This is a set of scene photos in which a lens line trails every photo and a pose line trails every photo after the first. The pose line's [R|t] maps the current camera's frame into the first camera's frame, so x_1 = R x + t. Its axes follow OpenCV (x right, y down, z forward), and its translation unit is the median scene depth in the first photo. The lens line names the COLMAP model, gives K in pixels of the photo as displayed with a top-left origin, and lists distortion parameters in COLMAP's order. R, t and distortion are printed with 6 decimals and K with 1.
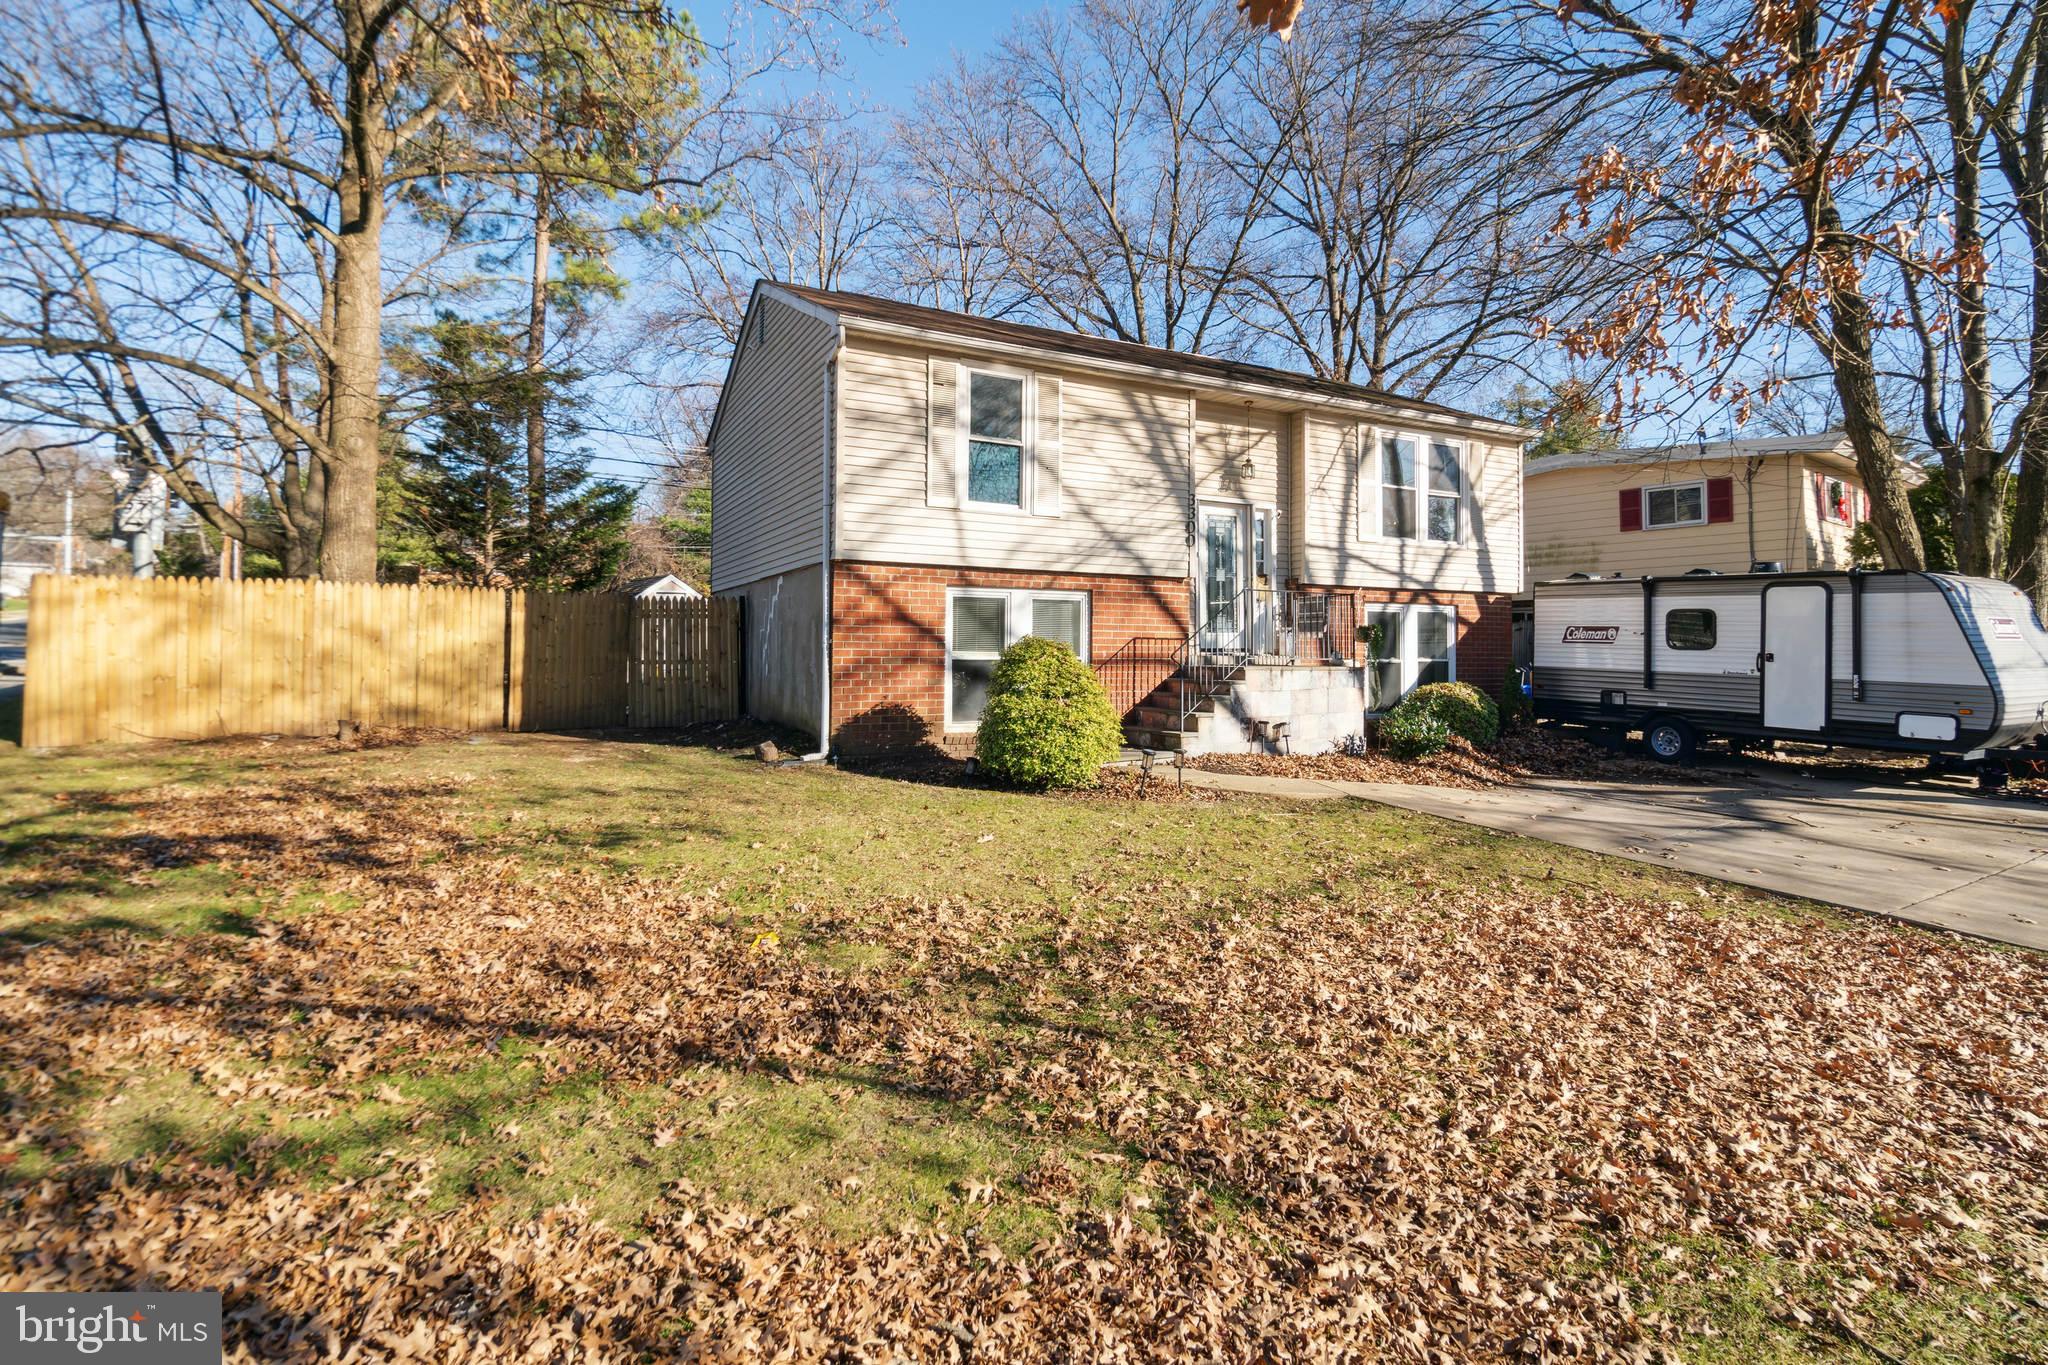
lens RADIAL K [[946.2, 0, 1024.7], [0, 946.2, 665.9], [0, 0, 1]] dist [-0.004785, -0.000252]
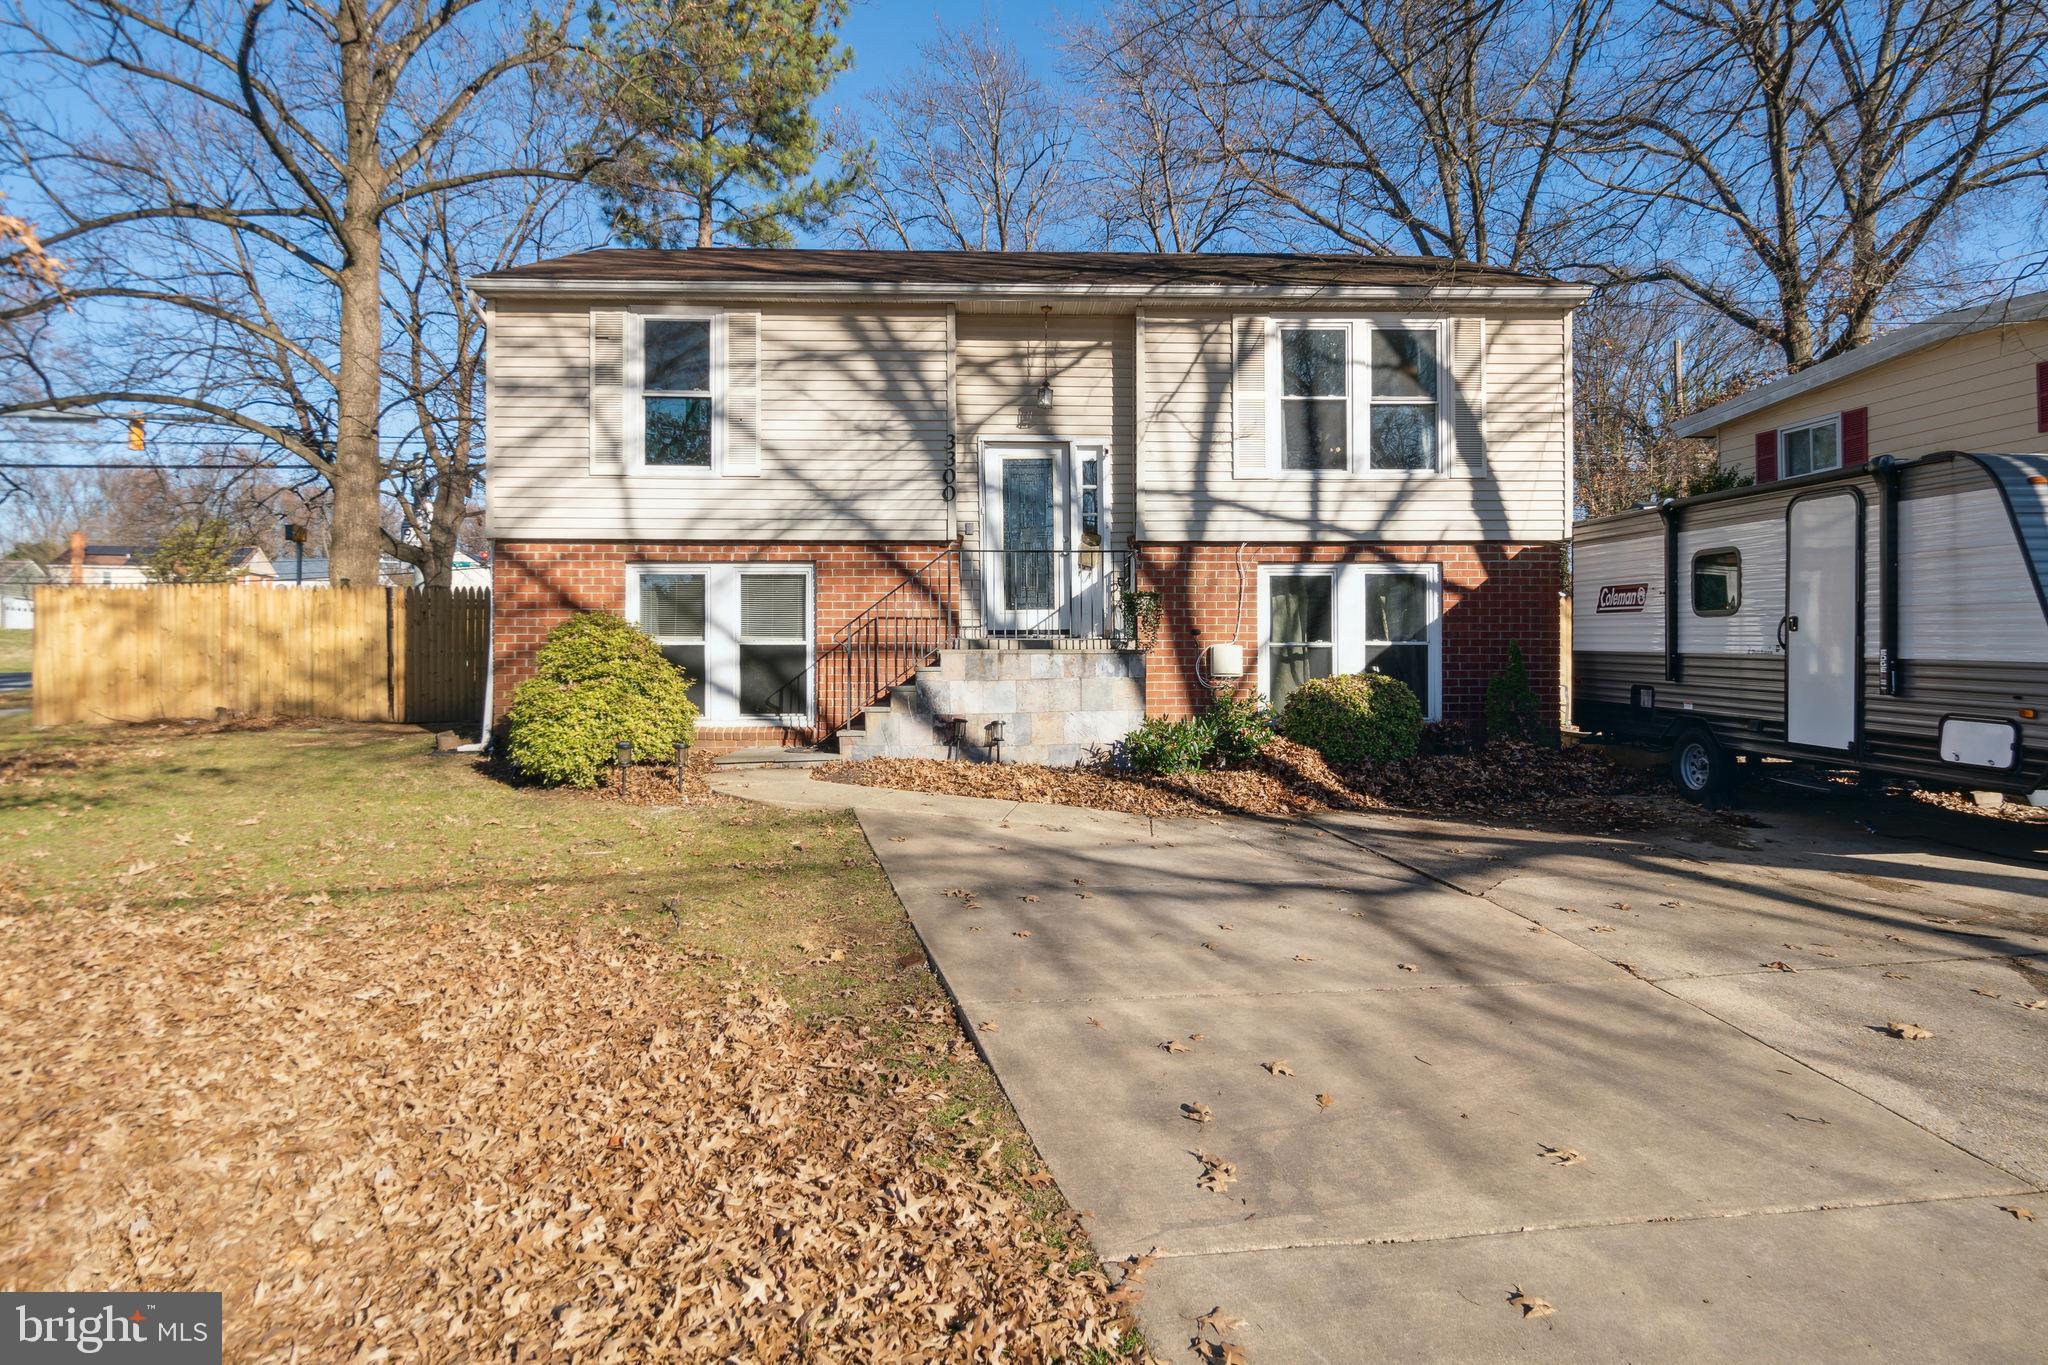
lens RADIAL K [[1115.1, 0, 1023.6], [0, 1115.1, 692.6], [0, 0, 1]] dist [0.002652, 0.001714]
pose [[0.910079, 0.001261, -0.414434, 0.599837], [0.003461, 0.999937, 0.010643, 0.022951], [0.414421, -0.011120, 0.910017, 0.165854]]
